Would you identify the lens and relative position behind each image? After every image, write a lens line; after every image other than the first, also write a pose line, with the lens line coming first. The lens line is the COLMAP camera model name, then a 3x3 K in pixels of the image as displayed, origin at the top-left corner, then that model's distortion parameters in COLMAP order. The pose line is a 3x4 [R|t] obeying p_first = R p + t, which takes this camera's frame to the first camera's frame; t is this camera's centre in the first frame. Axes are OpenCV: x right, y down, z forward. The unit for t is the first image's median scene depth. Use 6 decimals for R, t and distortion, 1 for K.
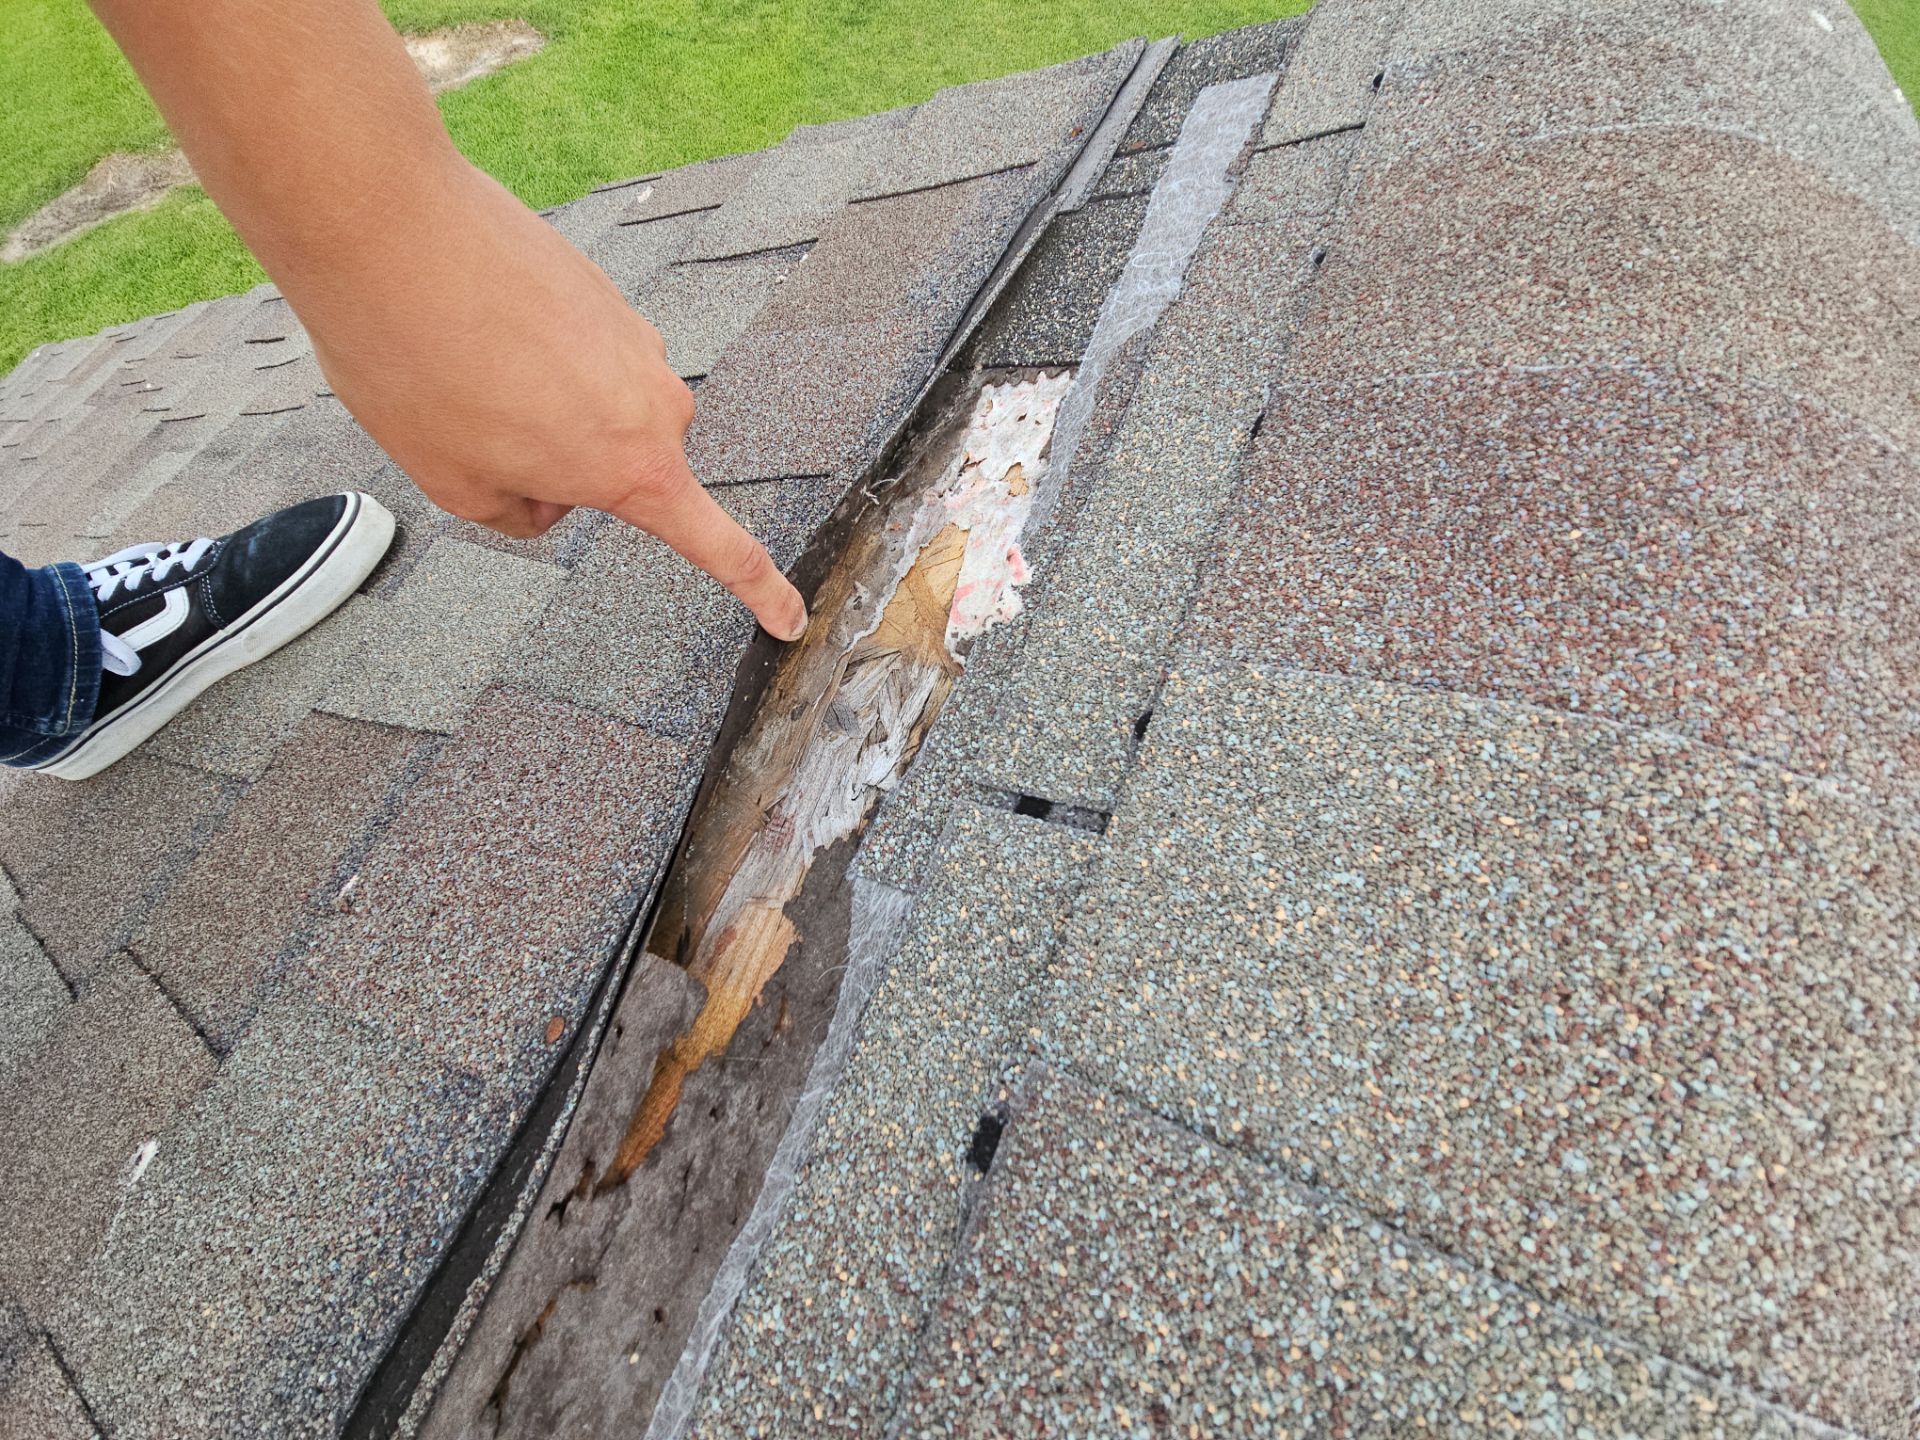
lens RADIAL K [[772.8, 0, 968.1], [0, 772.8, 717.6], [0, 0, 1]] dist [-0.000158, -0.006235]
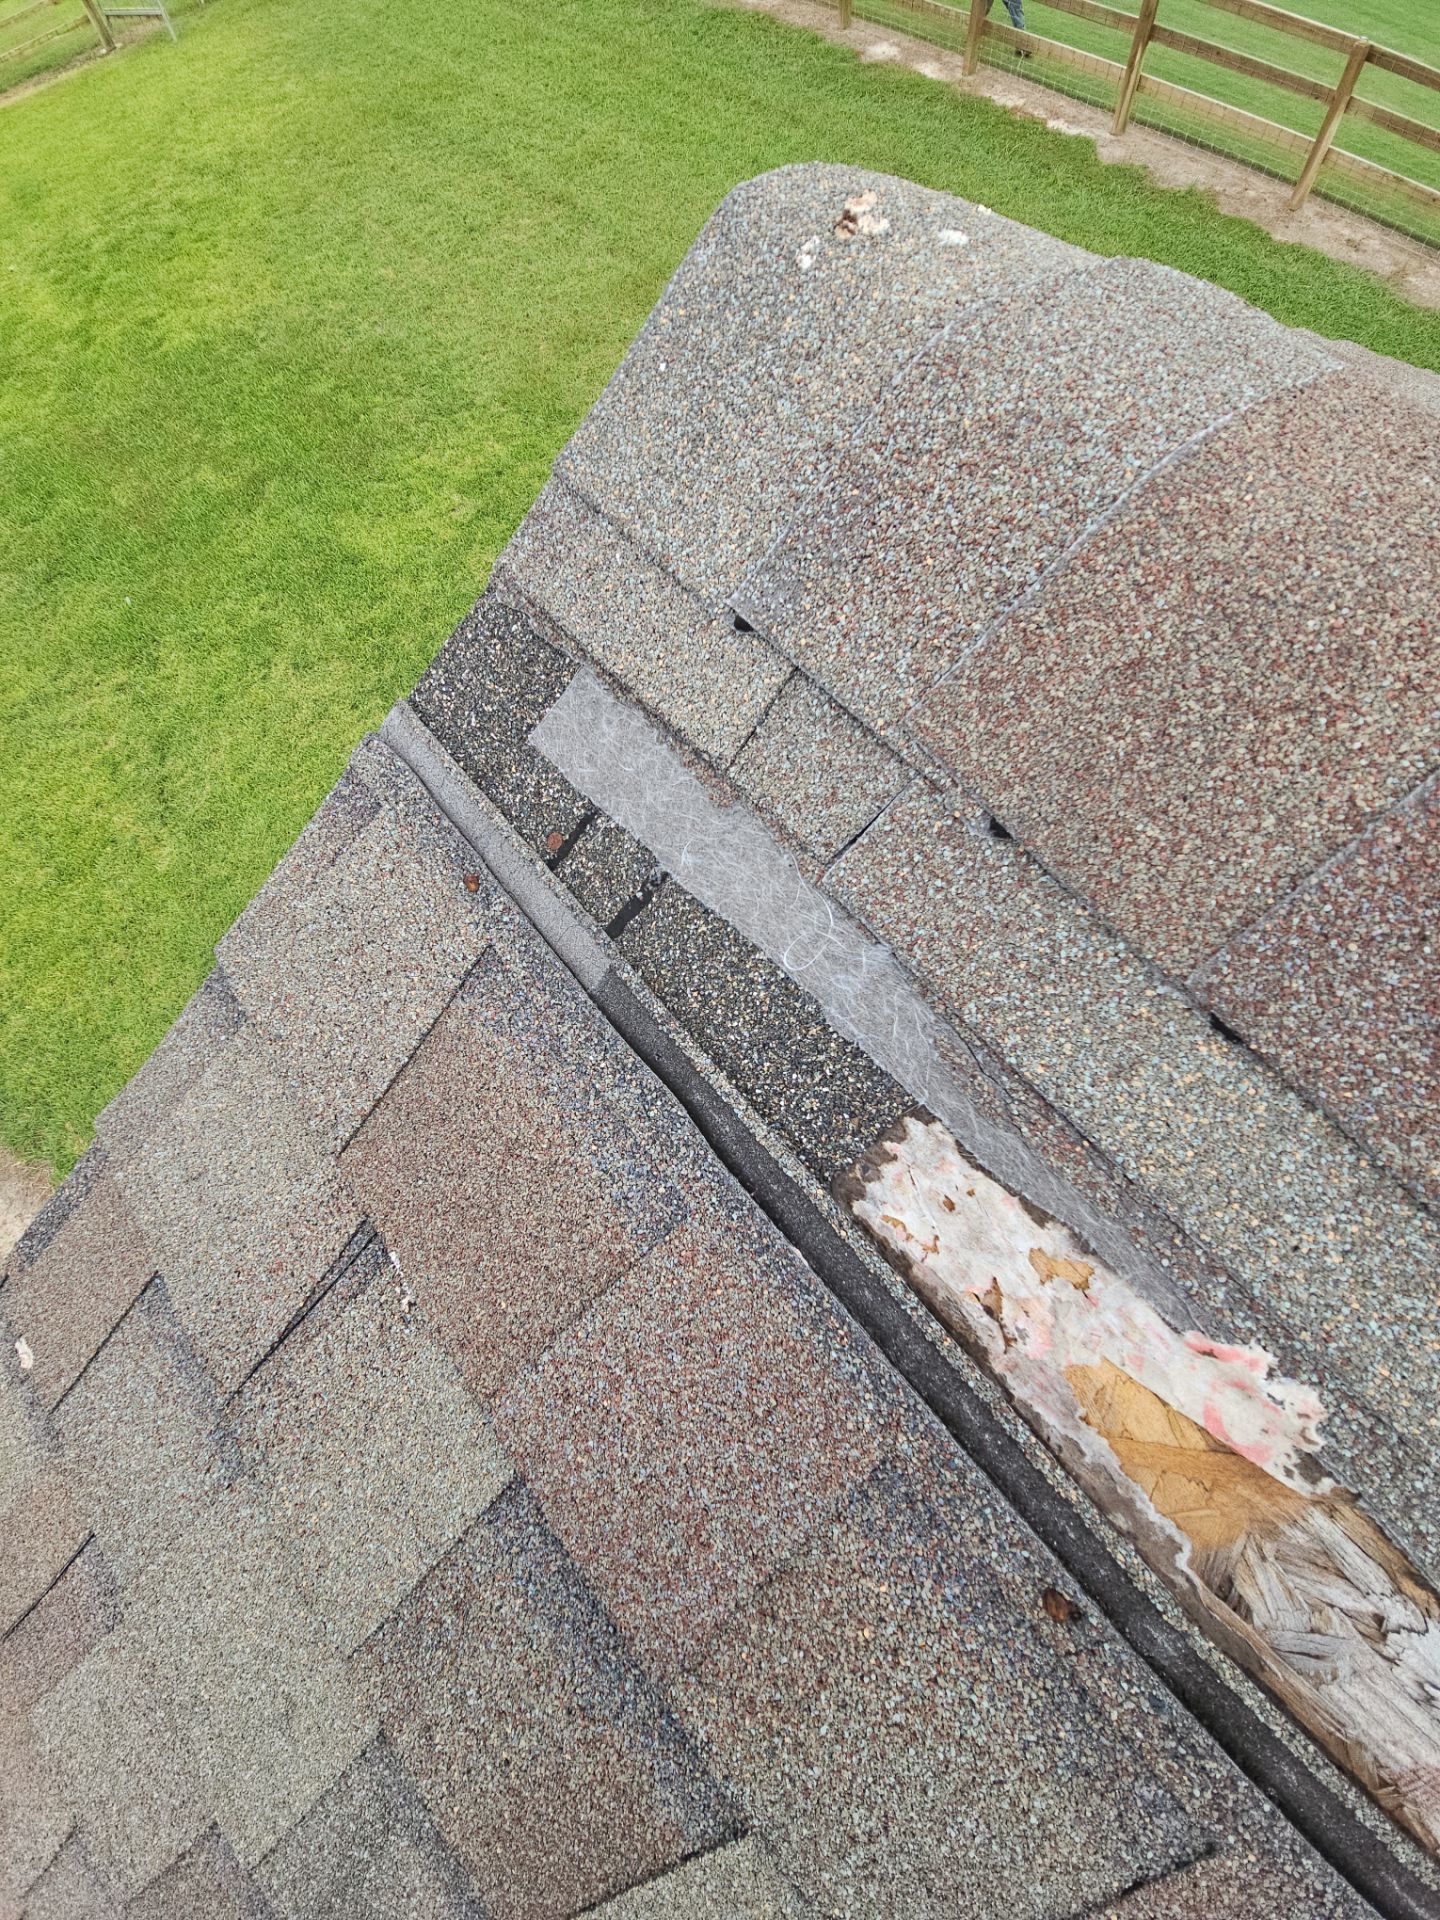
lens RADIAL K [[772.8, 0, 717.0], [0, 772.8, 955.3], [0, 0, 1]] dist [-0.000158, -0.006235]
pose [[0.447623, -0.855947, 0.258820, -0.026396], [0.854942, 0.494485, 0.156716, -0.881125], [-0.262123, 0.151127, 0.953128, 0.259111]]
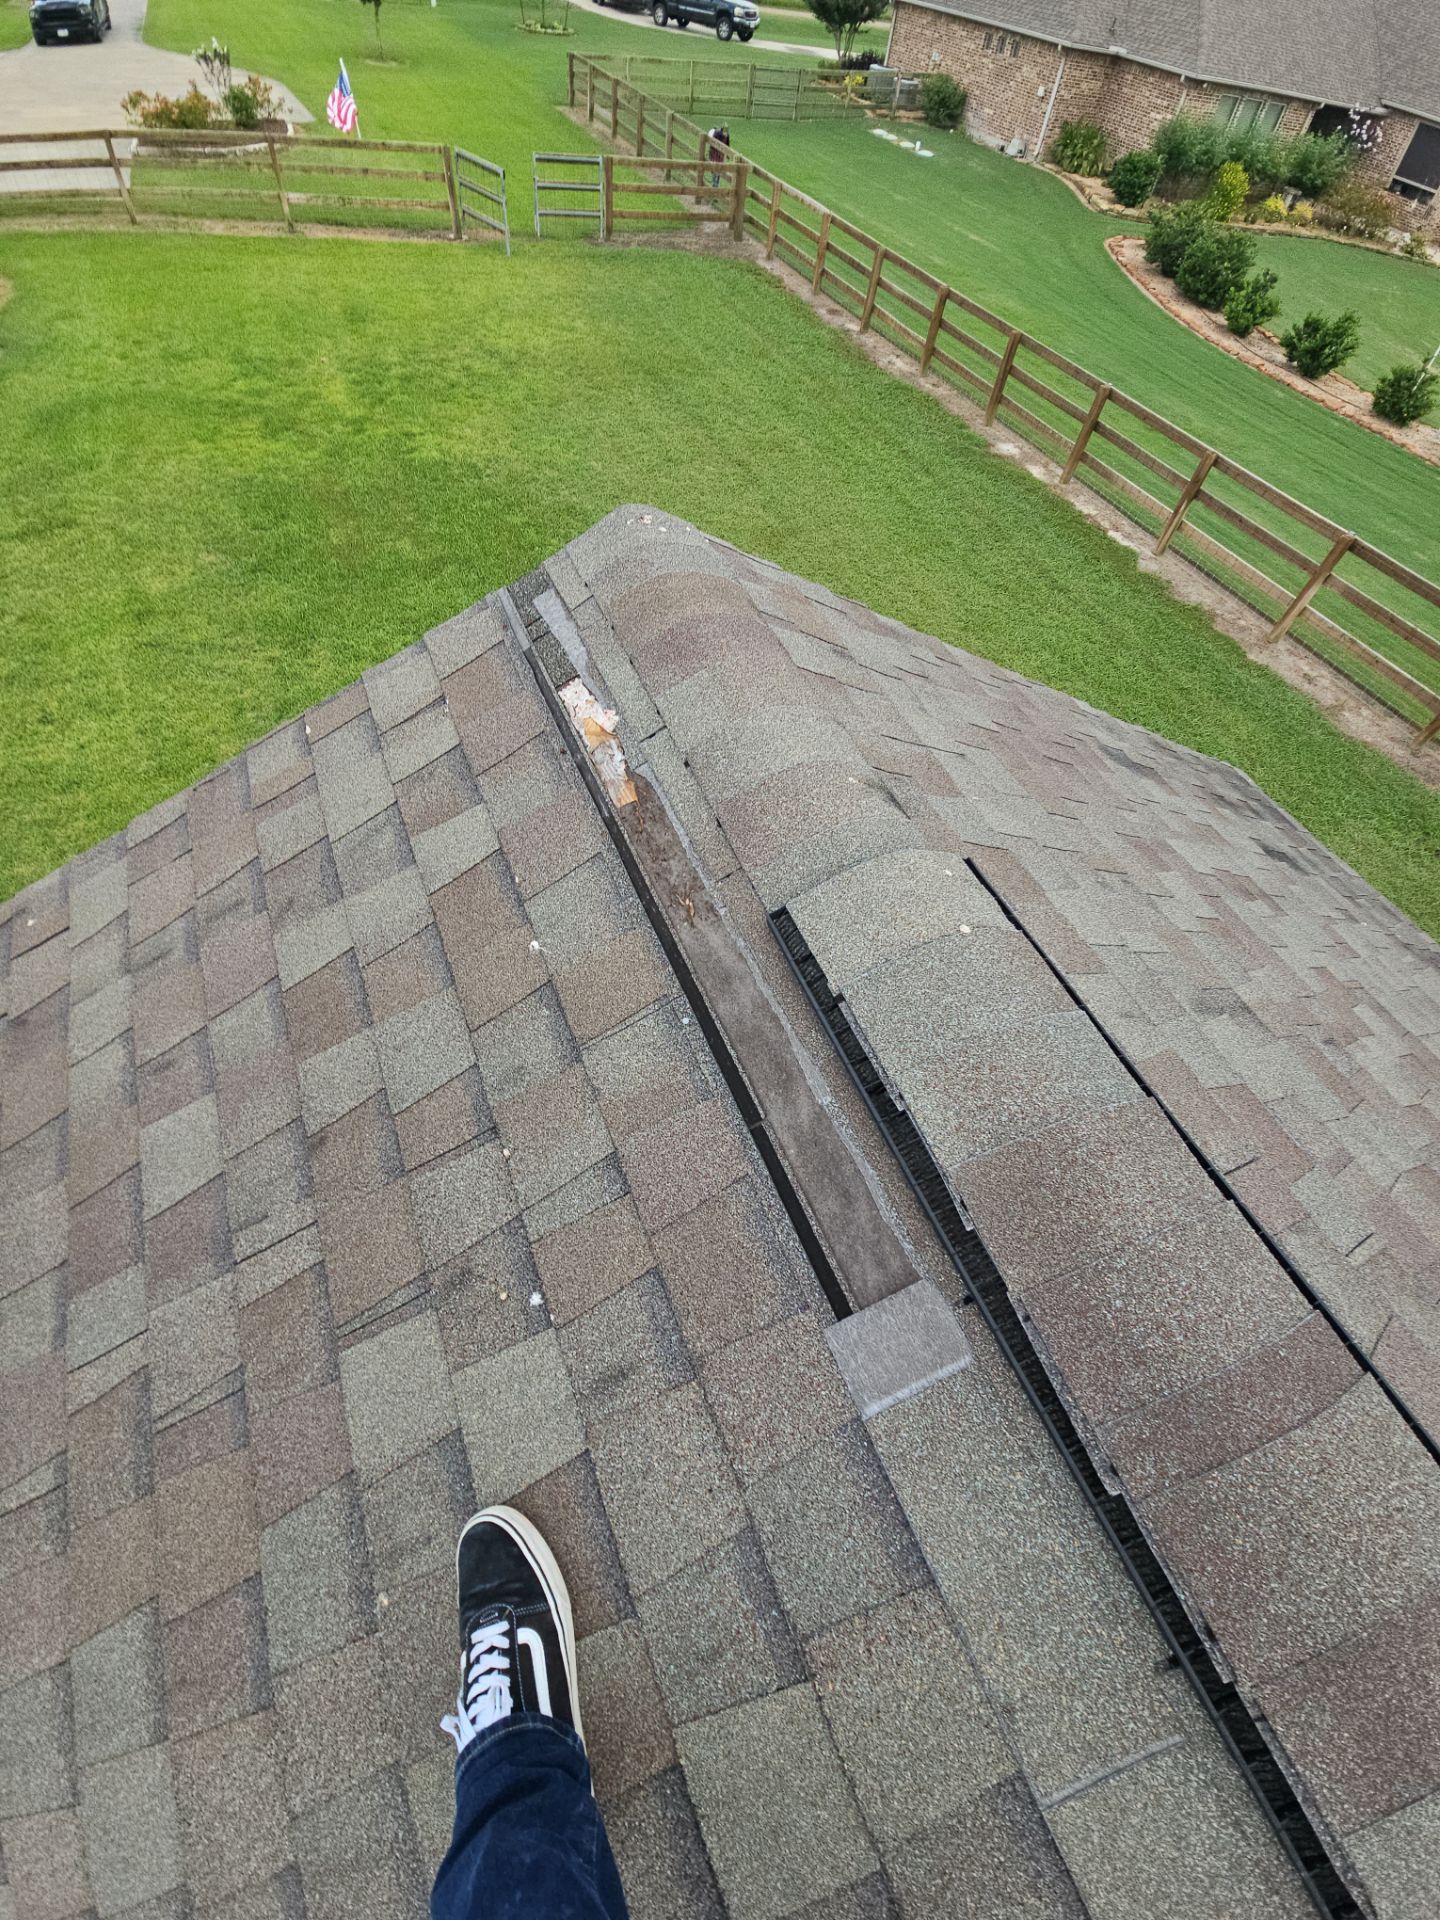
lens RADIAL K [[772.8, 0, 729.6], [0, 772.8, 942.8], [0, 0, 1]] dist [-0.000158, -0.006235]
pose [[0.678675, -0.586503, 0.442057, -1.886345], [0.641657, 0.766339, 0.031632, 0.952725], [-0.357317, 0.262181, 0.896429, -2.436944]]
